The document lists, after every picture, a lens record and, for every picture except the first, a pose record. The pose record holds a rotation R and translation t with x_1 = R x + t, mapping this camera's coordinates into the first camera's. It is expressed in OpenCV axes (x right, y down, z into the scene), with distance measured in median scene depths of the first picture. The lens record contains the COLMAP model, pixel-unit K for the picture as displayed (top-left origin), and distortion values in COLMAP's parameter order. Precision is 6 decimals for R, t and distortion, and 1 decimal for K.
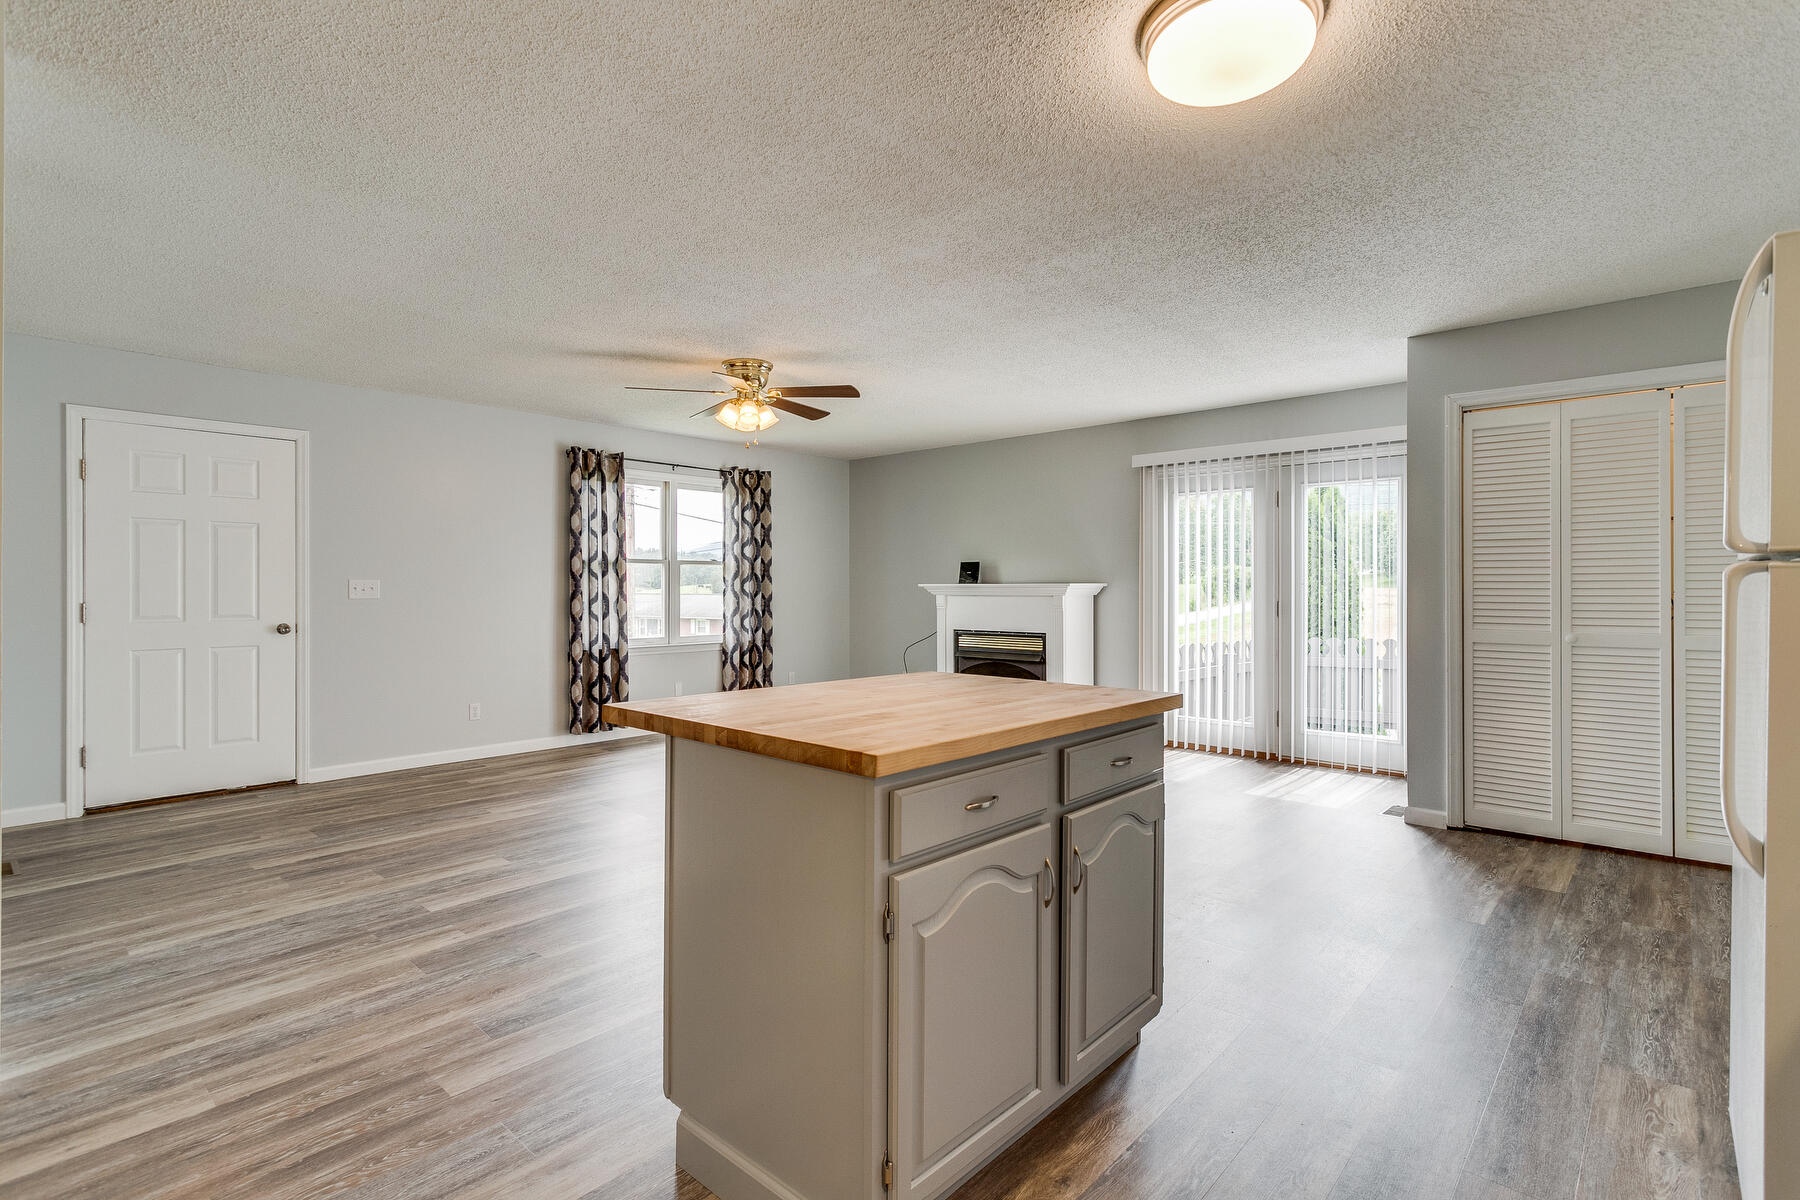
lens RADIAL K [[856.3, 0, 904.6], [0, 856.3, 599.1], [0, 0, 1]] dist [0.001433, 0.000351]
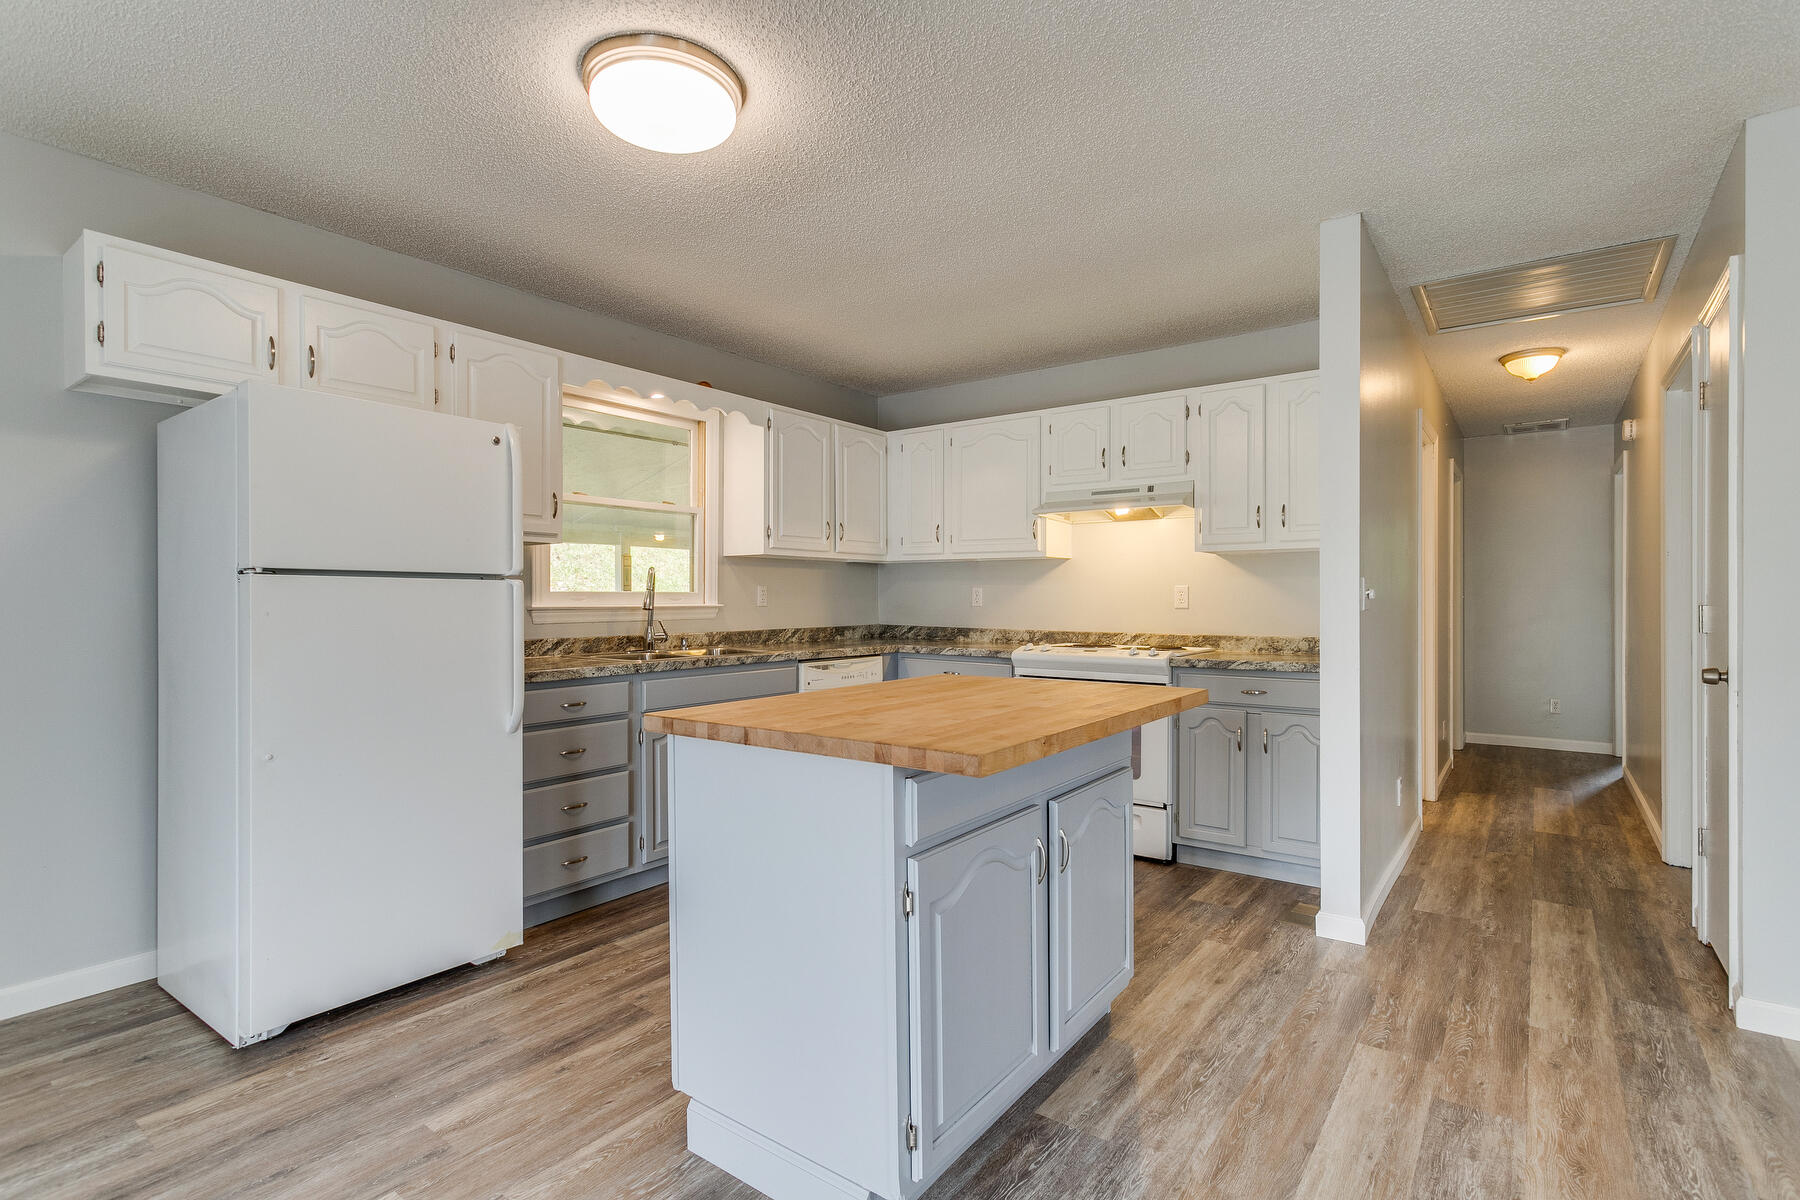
lens RADIAL K [[856.3, 0, 904.6], [0, 856.3, 599.1], [0, 0, 1]] dist [0.001433, 0.000351]
pose [[-0.995212, 0.001108, -0.097733, 0.053508], [-0.000179, 0.999913, 0.013167, -0.004257], [0.097739, 0.013121, -0.995126, 0.646757]]
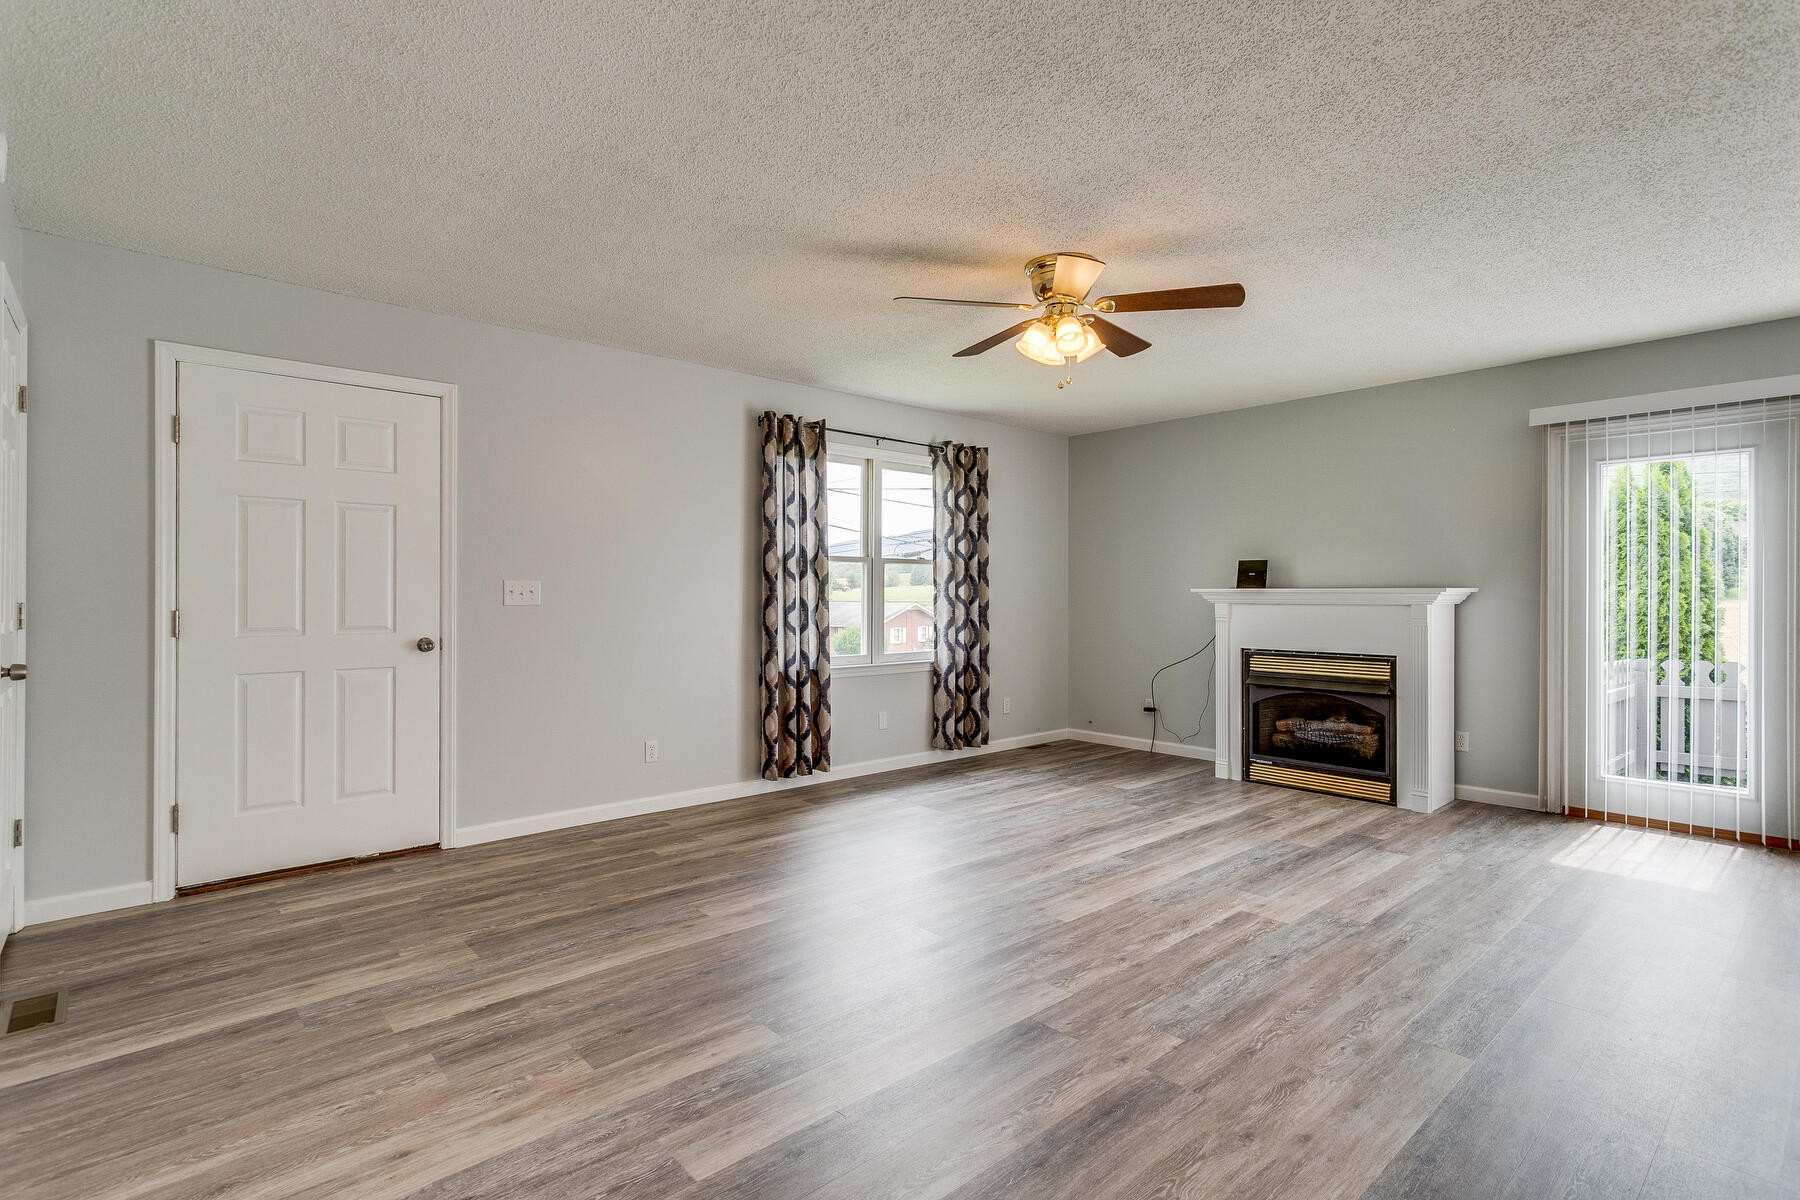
lens RADIAL K [[863.2, 0, 903.0], [0, 863.2, 605.7], [0, 0, 1]] dist [0.000267, 0.000649]
pose [[0.994331, 0.004011, -0.106250, -0.180369], [-0.004040, 0.999992, -0.000064, -0.001350], [0.106248, 0.000492, 0.994339, 0.230392]]
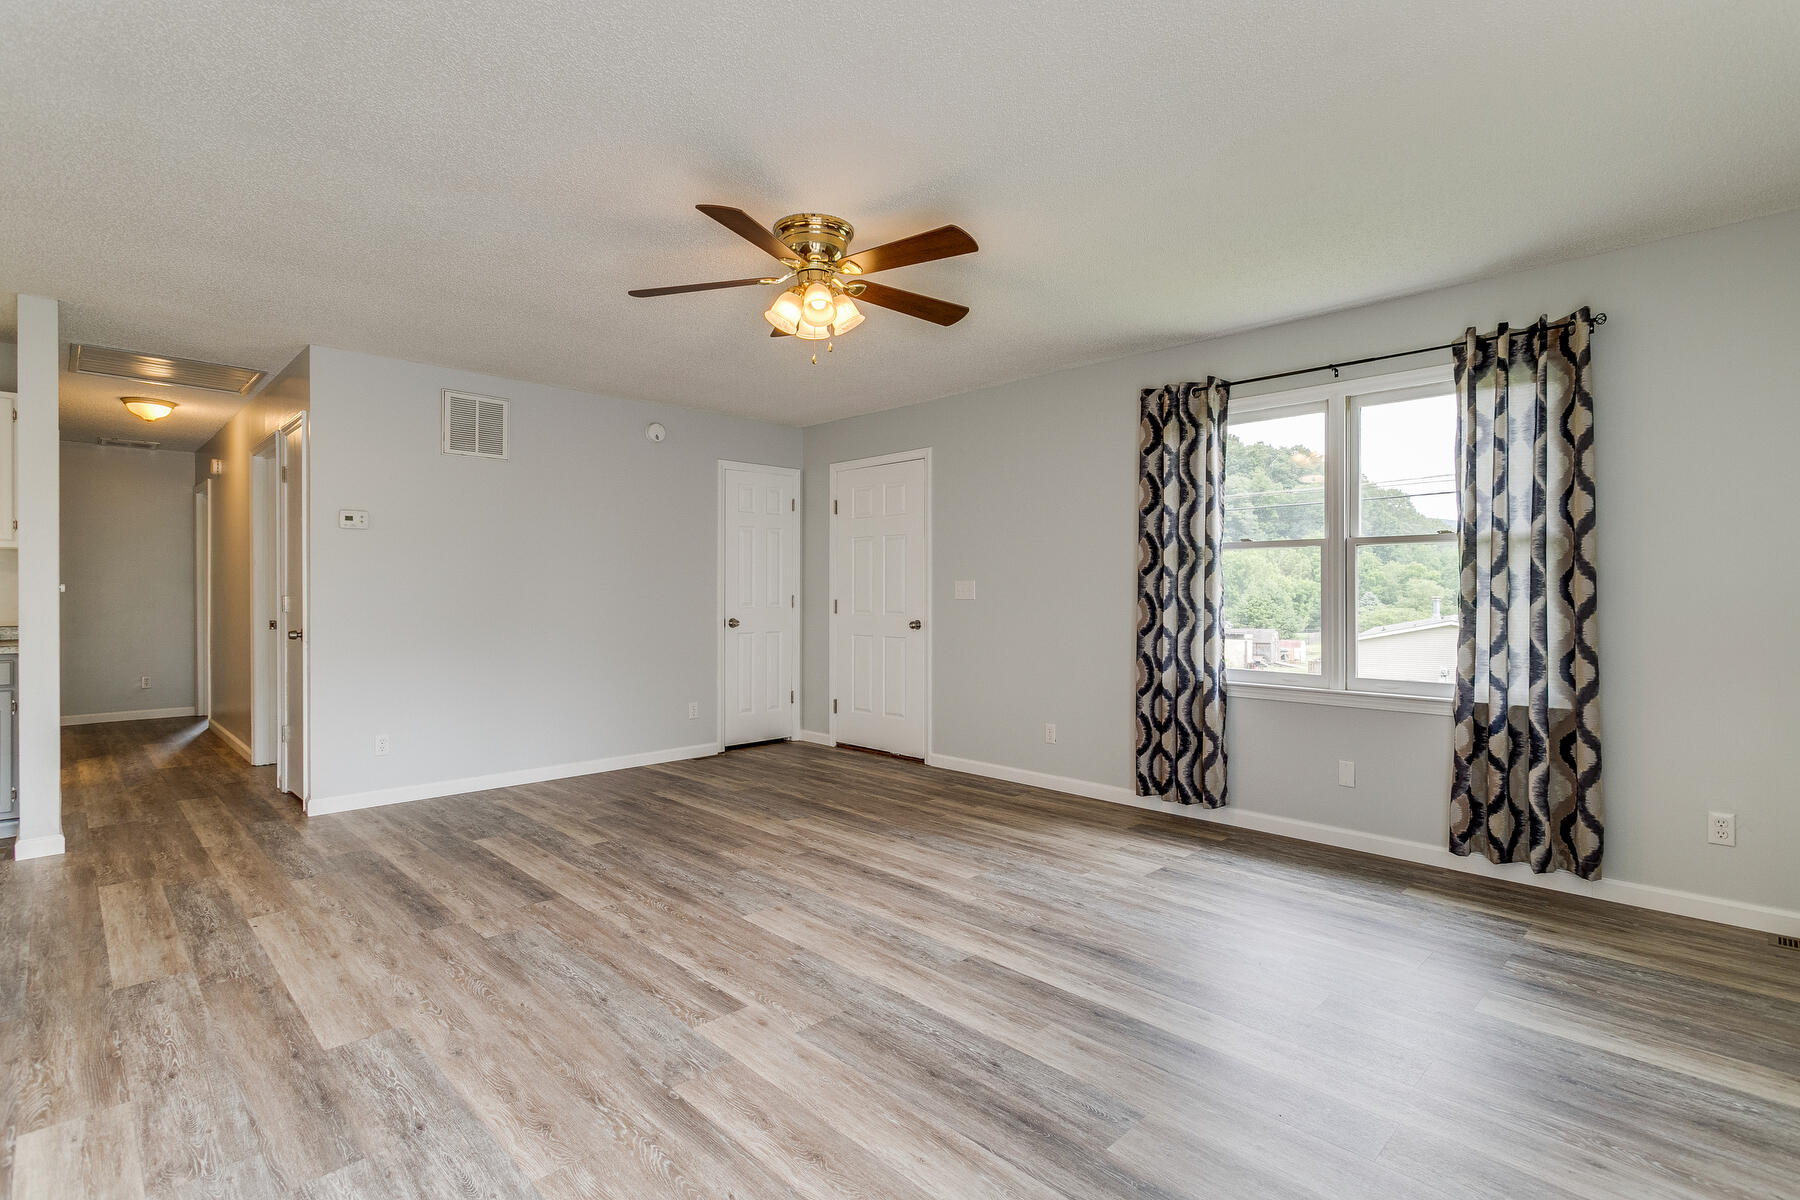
lens RADIAL K [[856.3, 0, 904.6], [0, 856.3, 599.1], [0, 0, 1]] dist [0.001433, 0.000351]
pose [[-0.053371, 0.008346, -0.998540, 0.337150], [-0.014803, 0.999849, 0.009148, -0.007886], [0.998465, 0.015270, -0.053239, 0.841657]]
